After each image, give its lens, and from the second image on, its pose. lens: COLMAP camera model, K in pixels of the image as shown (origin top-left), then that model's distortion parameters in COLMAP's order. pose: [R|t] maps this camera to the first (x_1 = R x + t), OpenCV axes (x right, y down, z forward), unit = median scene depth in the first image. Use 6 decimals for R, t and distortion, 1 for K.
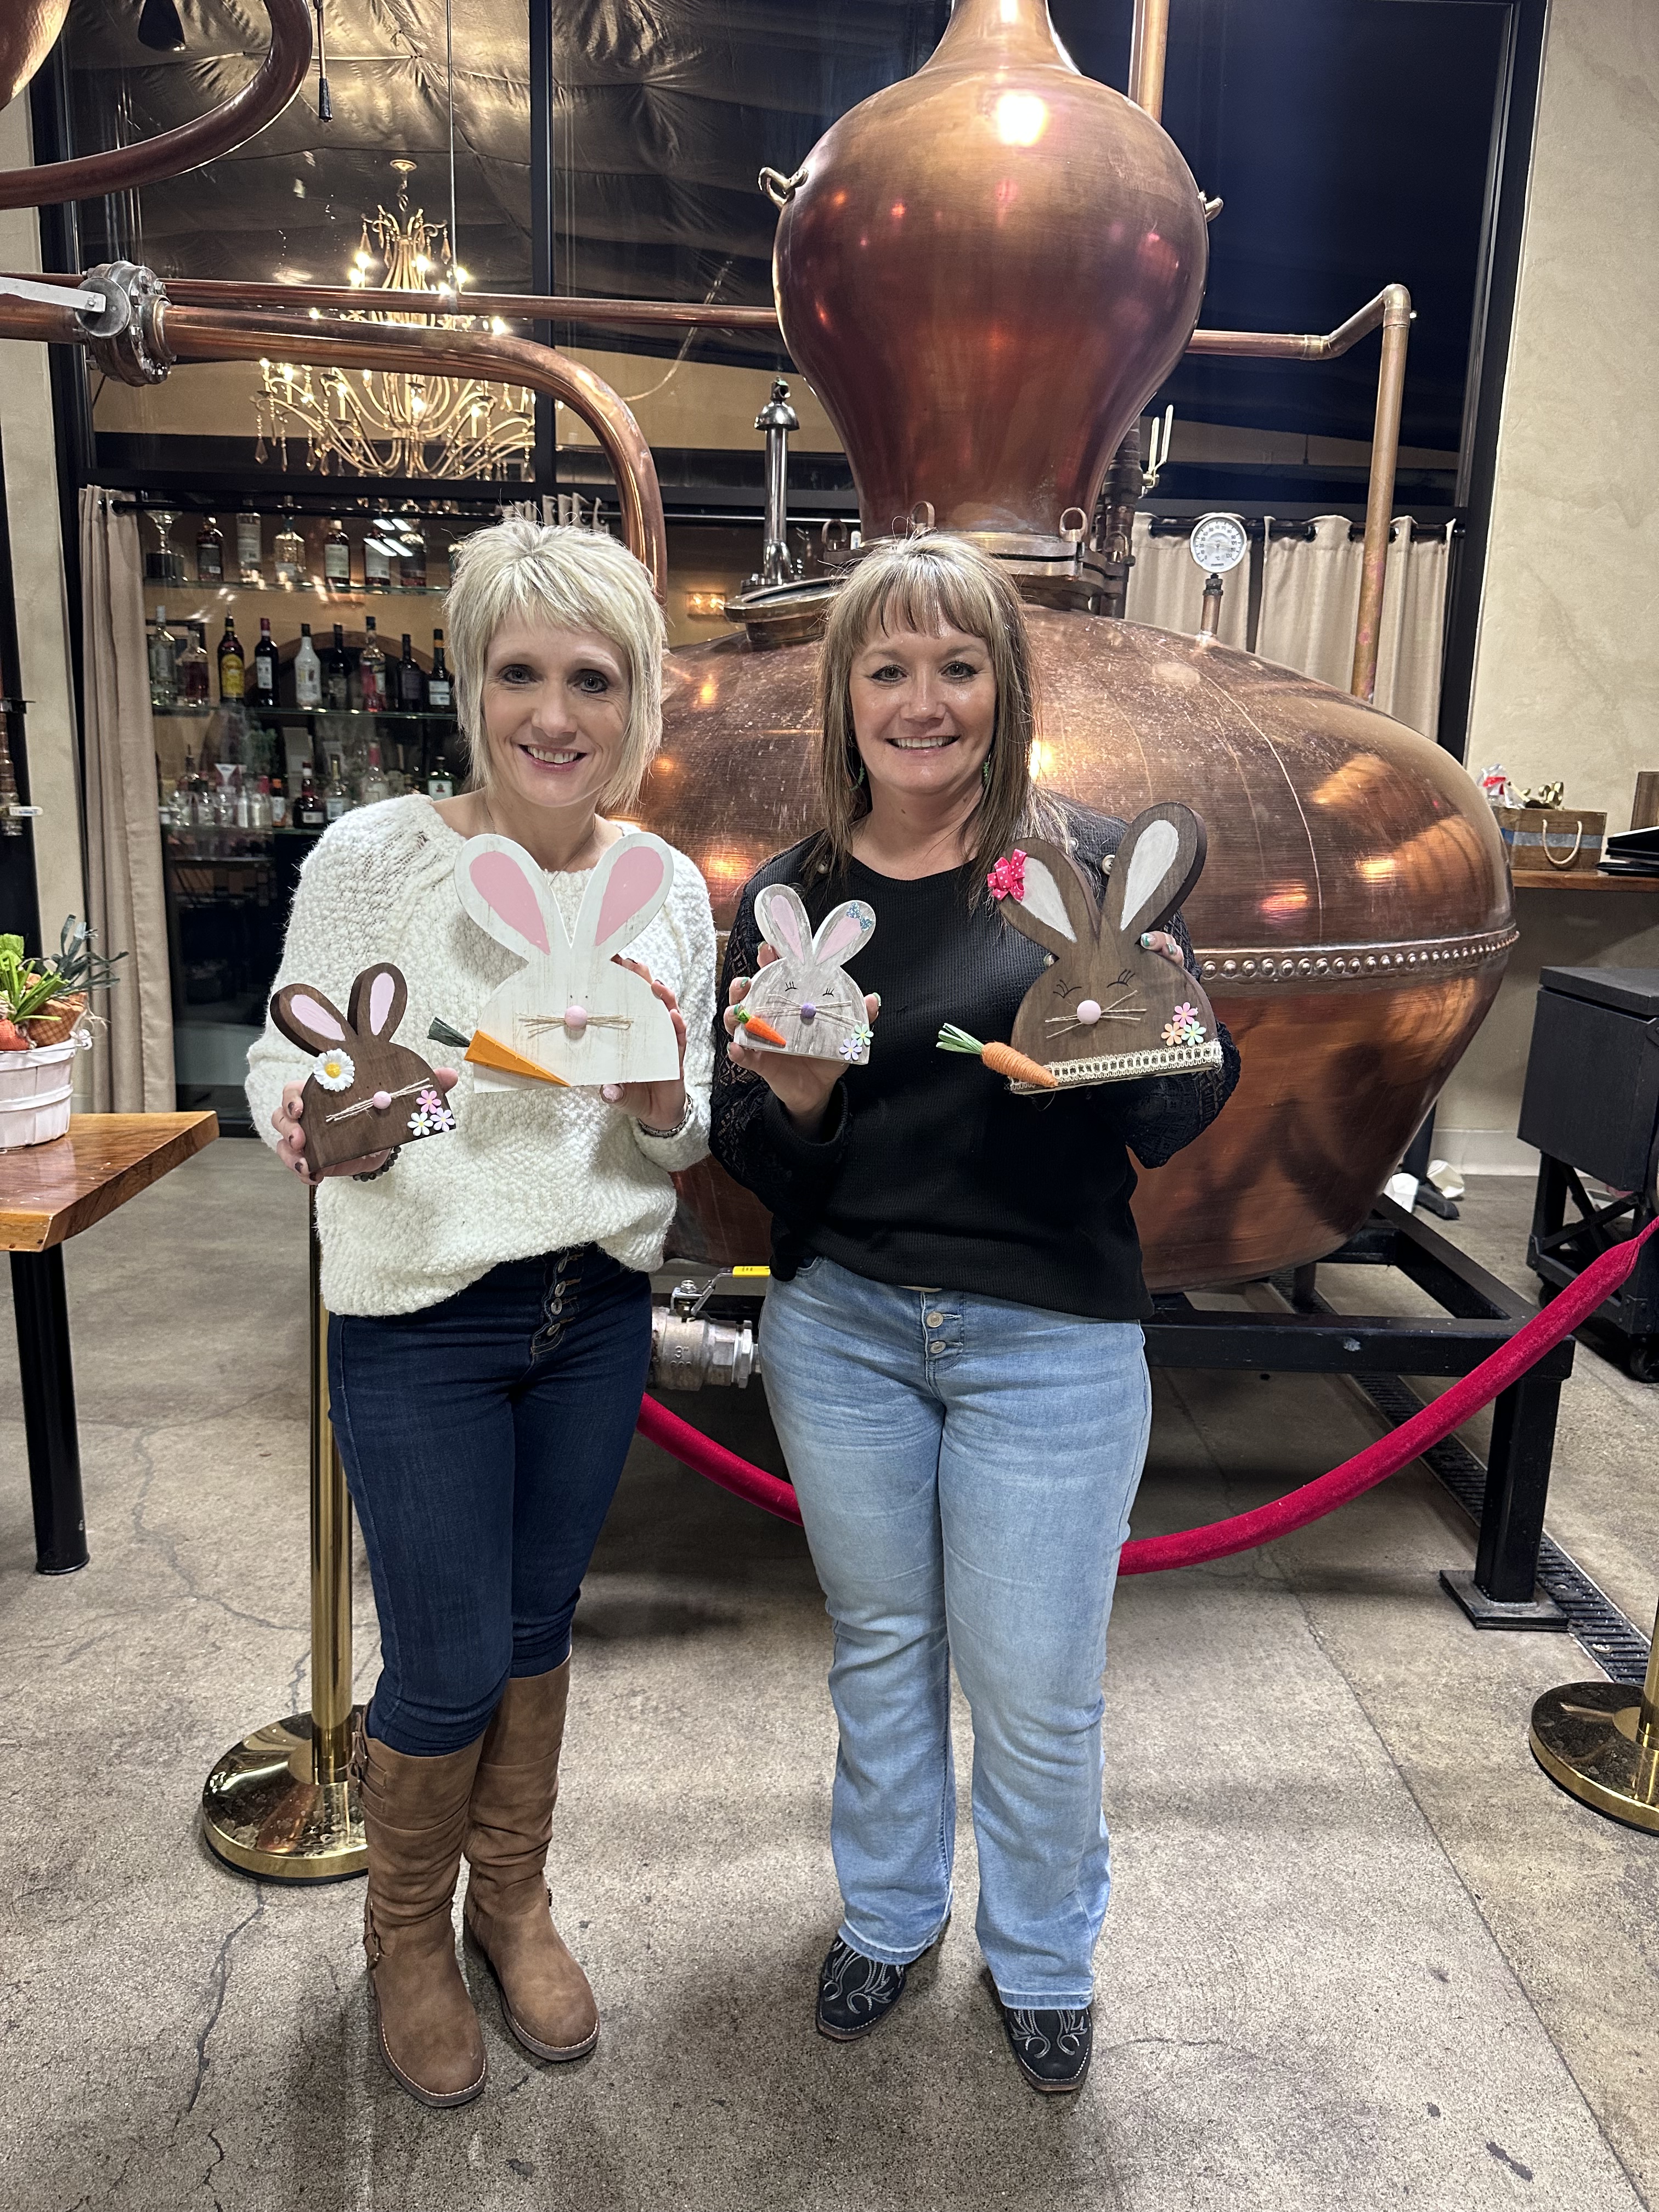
lens RADIAL K [[1582.0, 0, 829.5], [0, 1582.0, 1106.0], [0, 0, 1]] dist [-0.000039, -0.004953]
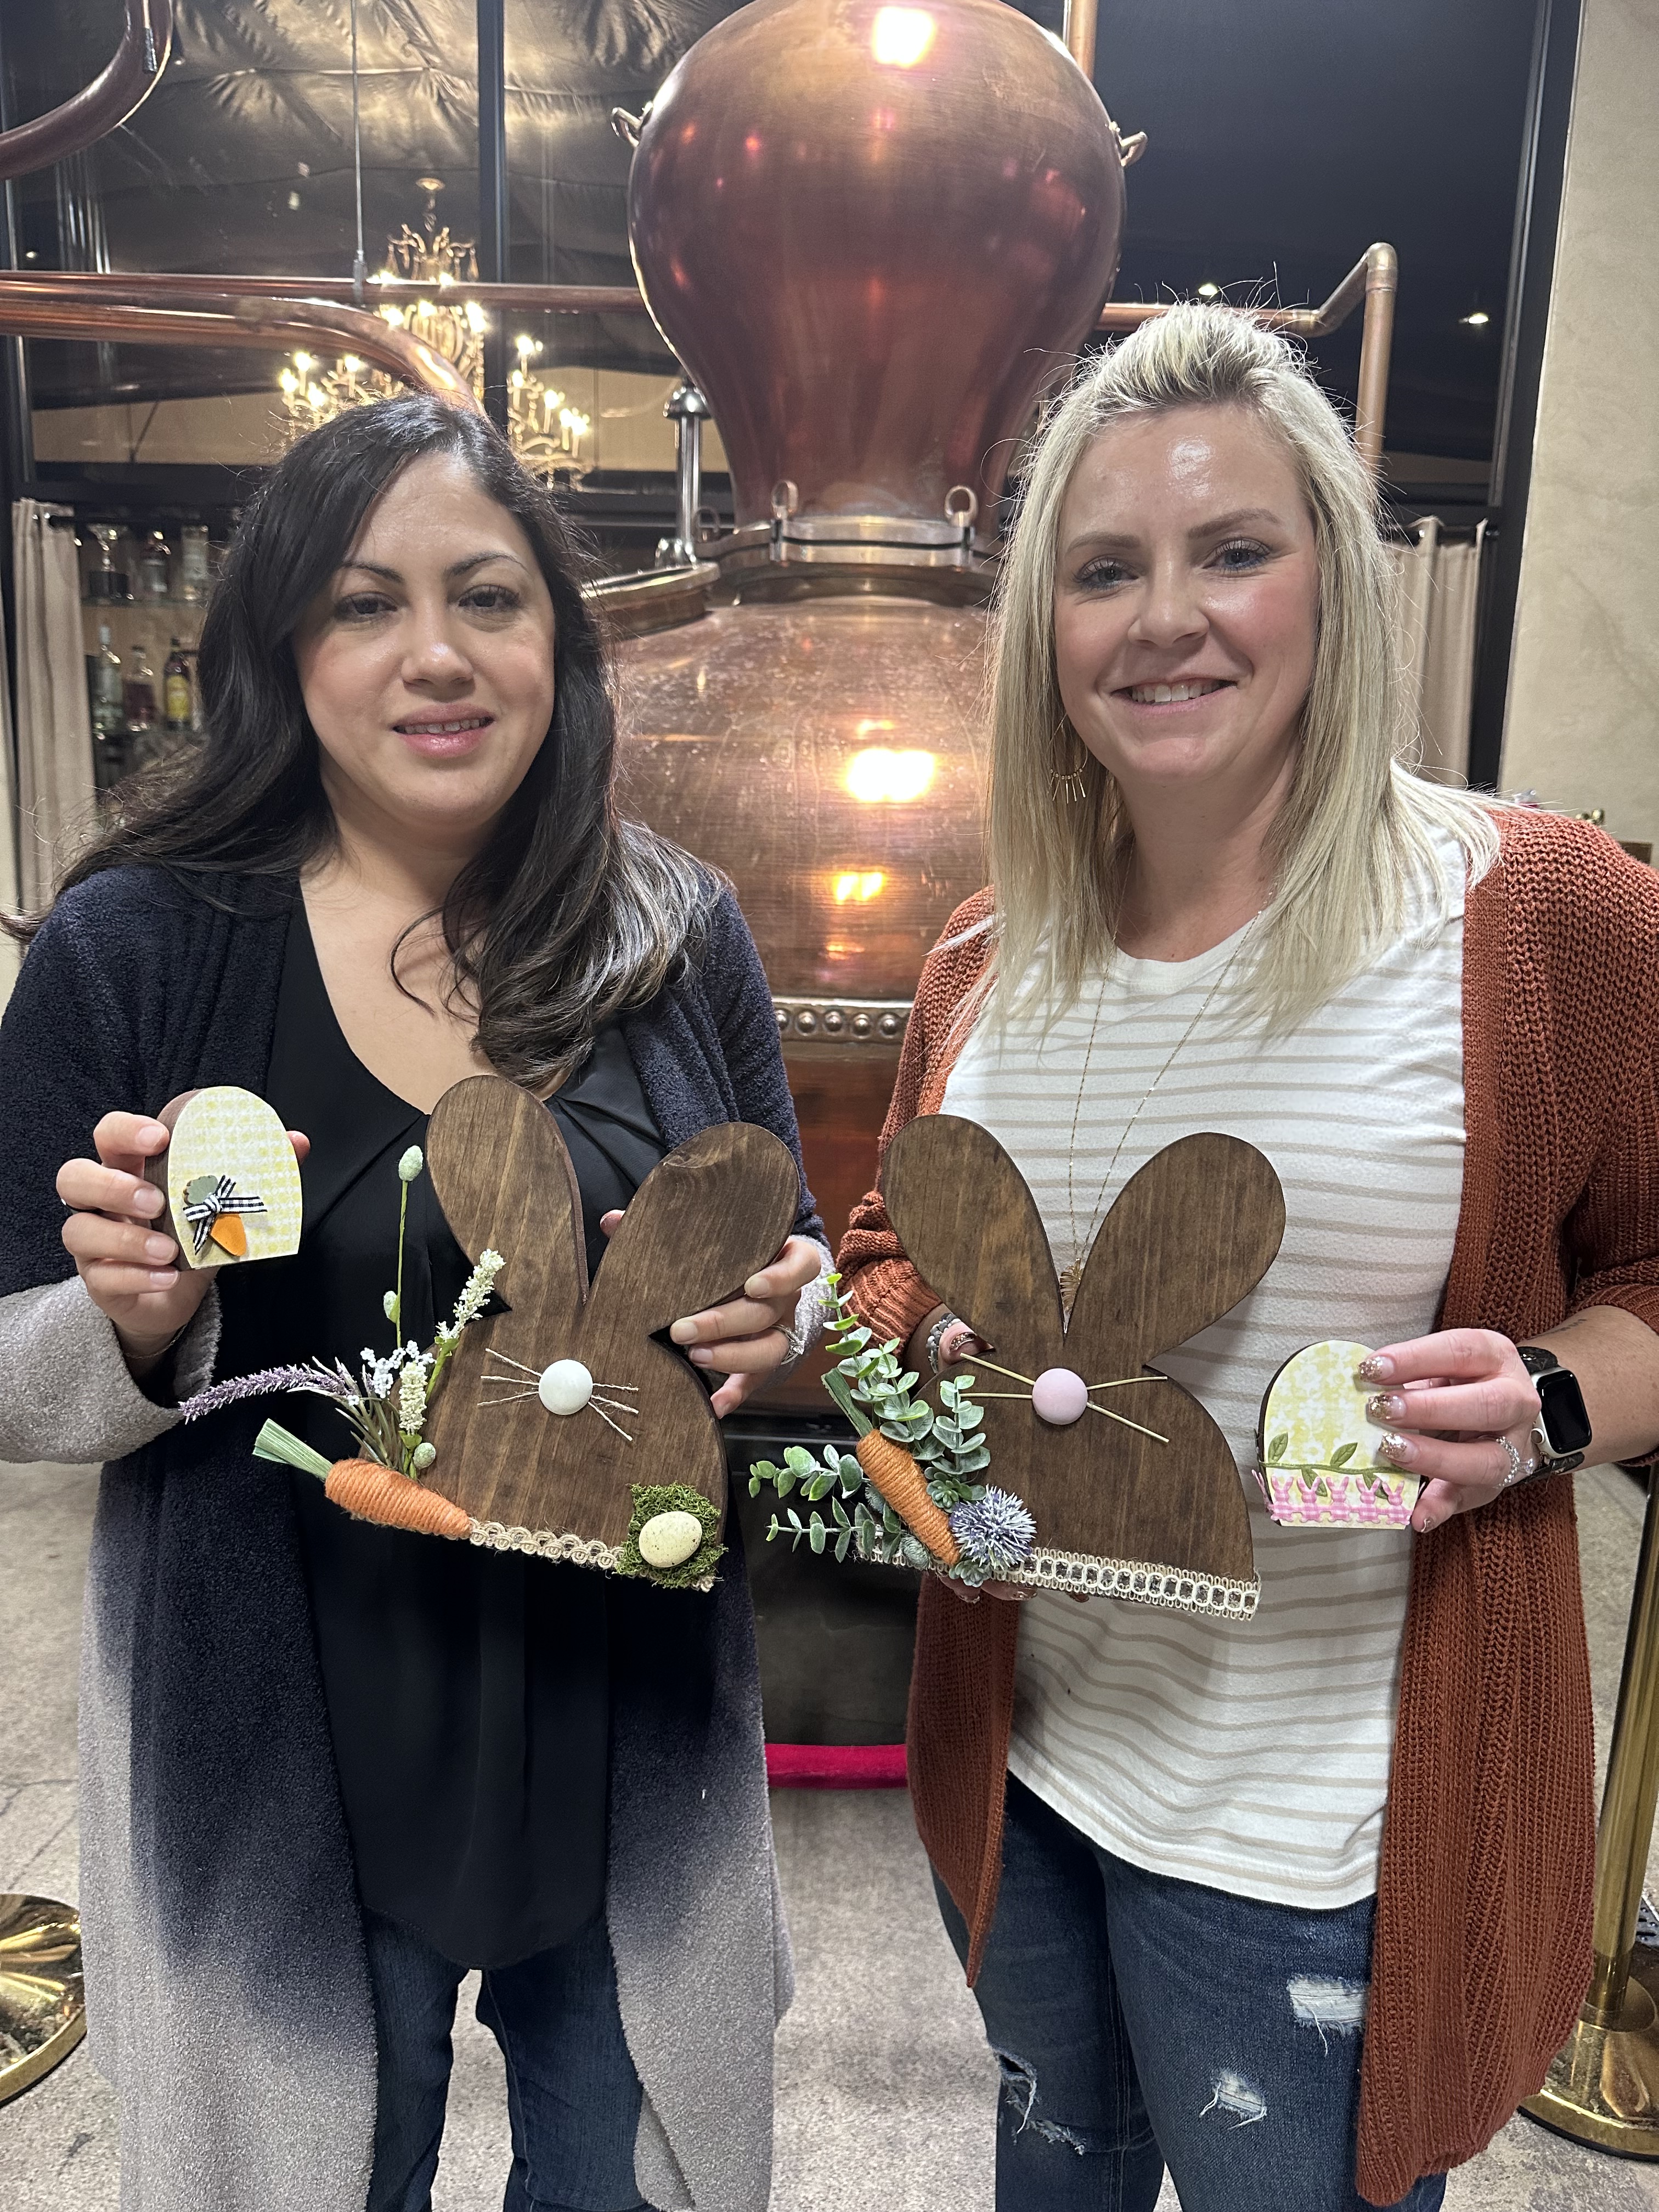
lens RADIAL K [[1584.0, 0, 836.5], [0, 1584.0, 1115.0], [0, 0, 1]] dist [-0.002148, -0.008056]
pose [[0.998180, 0.012142, -0.059065, 0.082554], [-0.013024, 0.999809, -0.014562, -0.013078], [0.058877, 0.015305, 0.998148, 0.081319]]
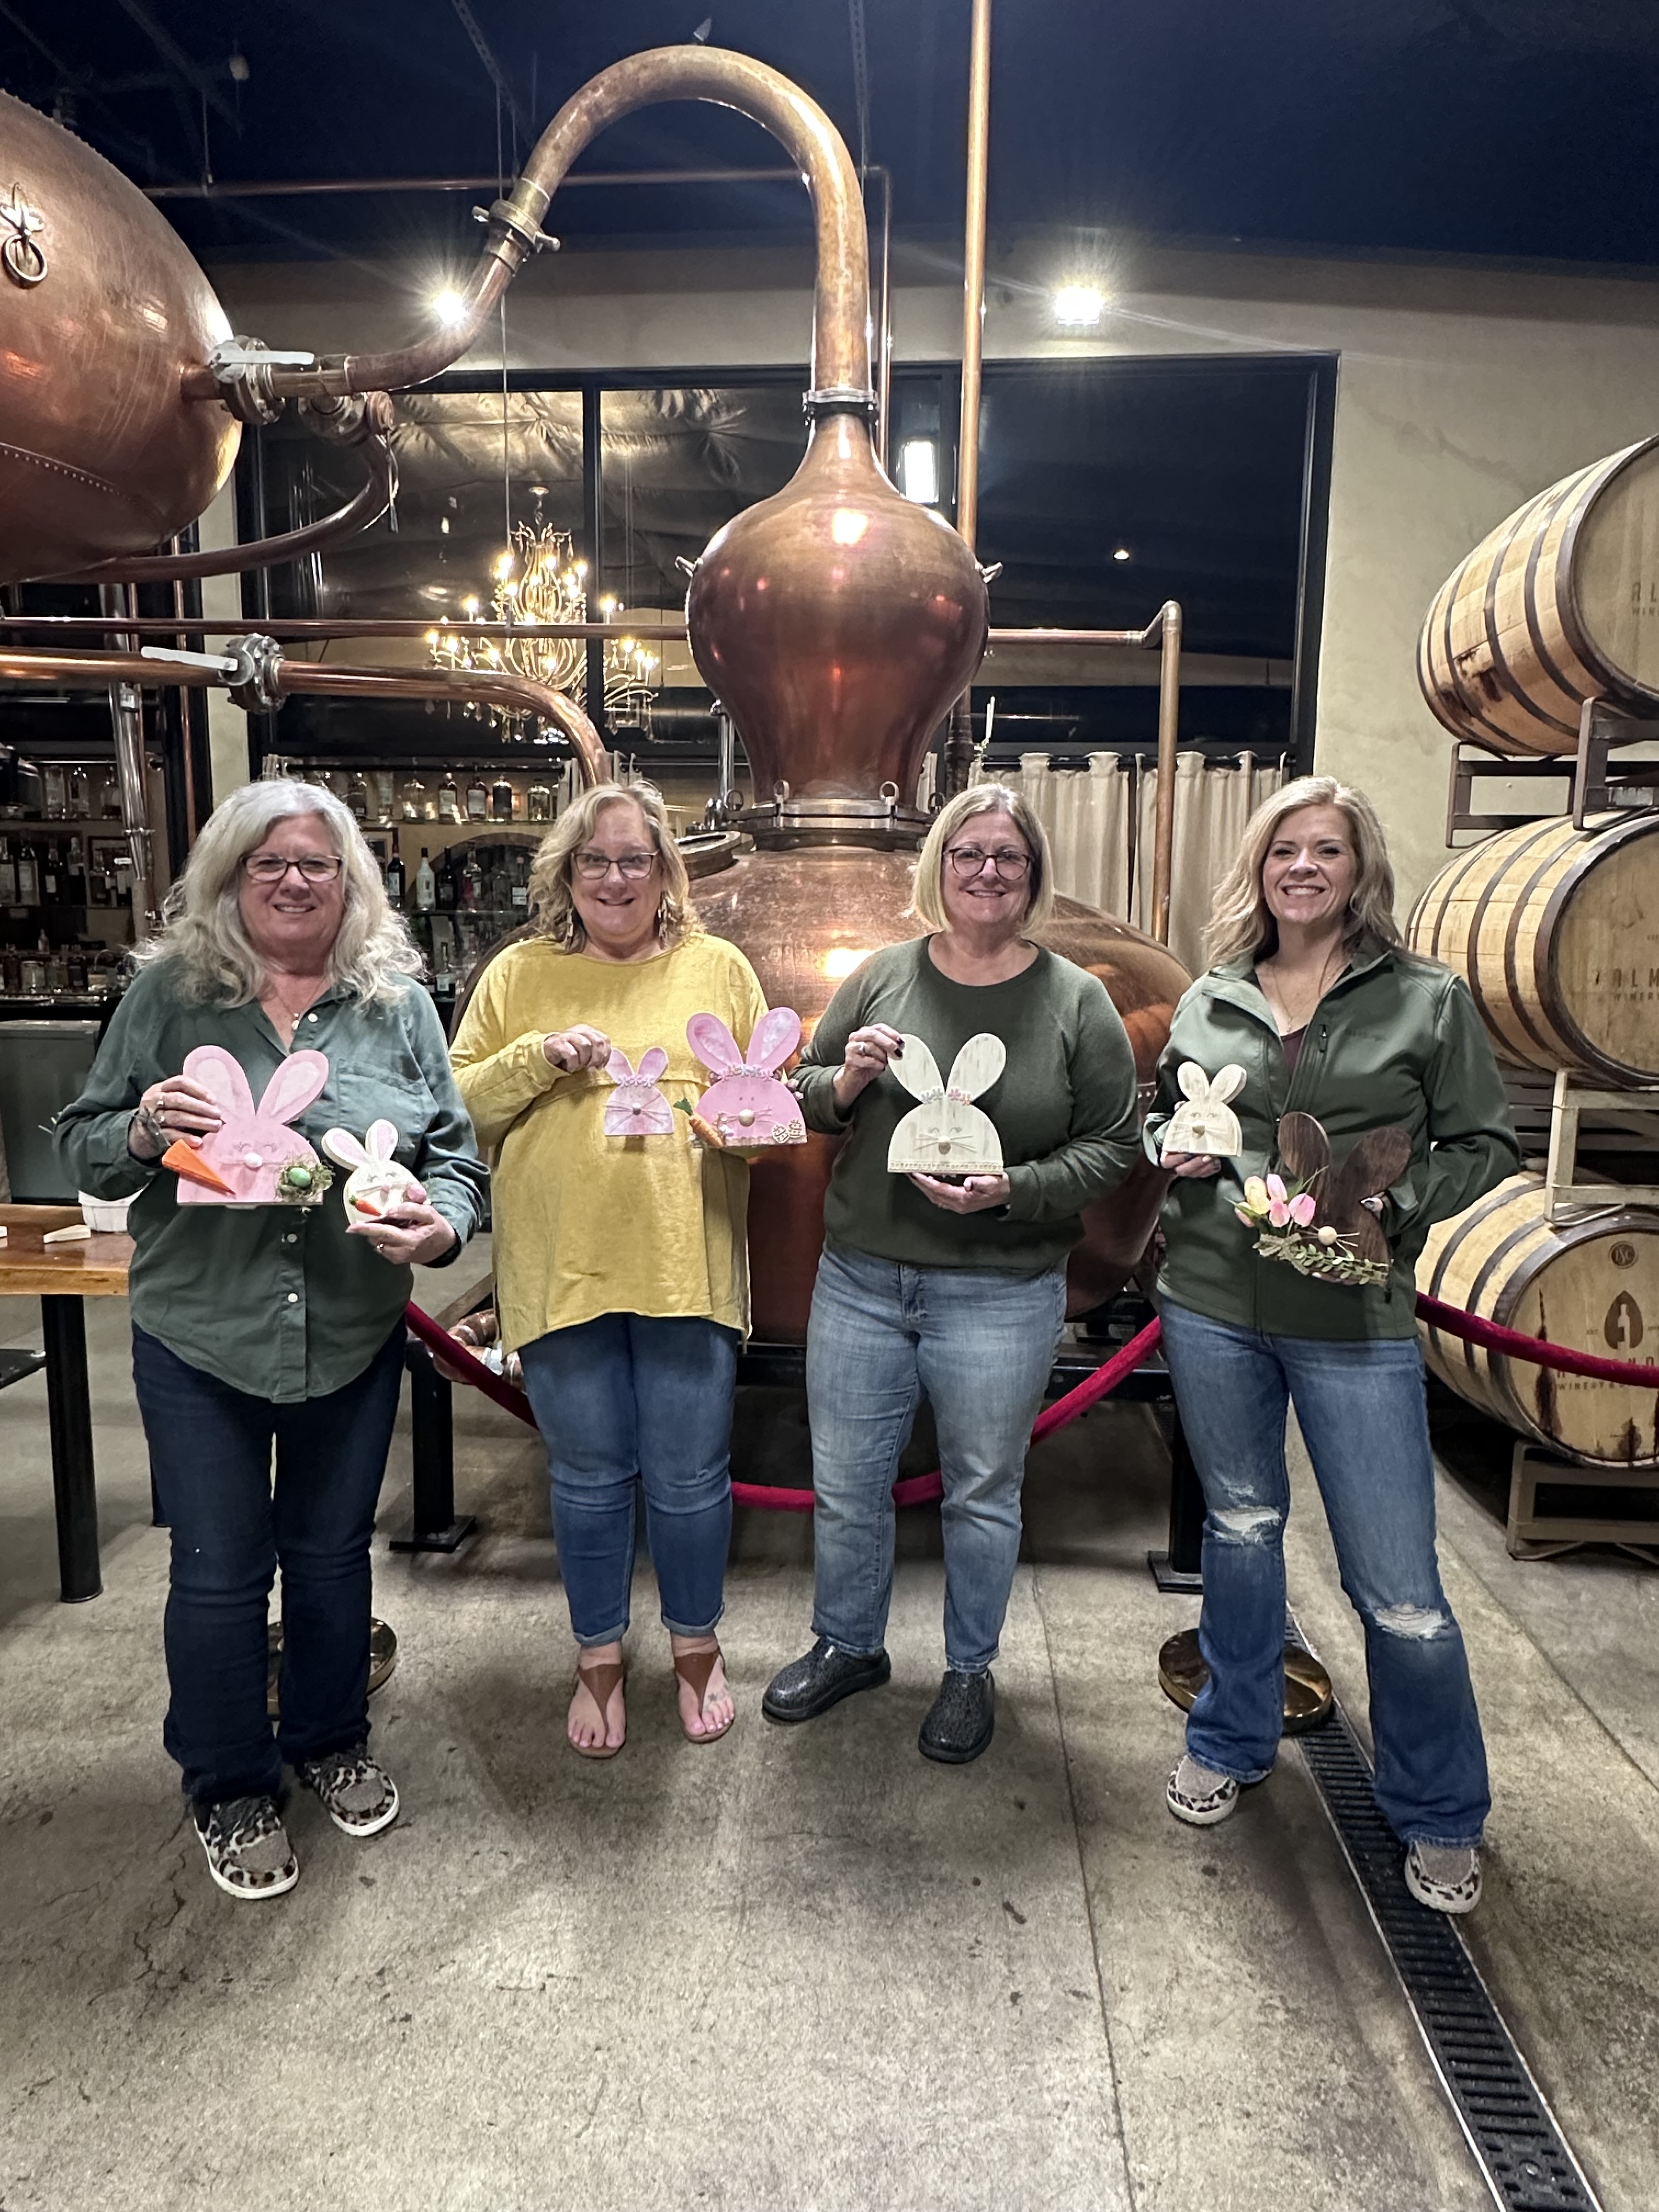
lens RADIAL K [[1356.7, 0, 829.5], [0, 1356.7, 1106.0], [0, 0, 1]] dist [-0.005523, 0.001354]
pose [[0.996283, -0.003448, -0.086069, 0.119208], [-0.003150, 0.997072, -0.076400, 0.002636], [0.086081, 0.076387, 0.993356, -0.110074]]
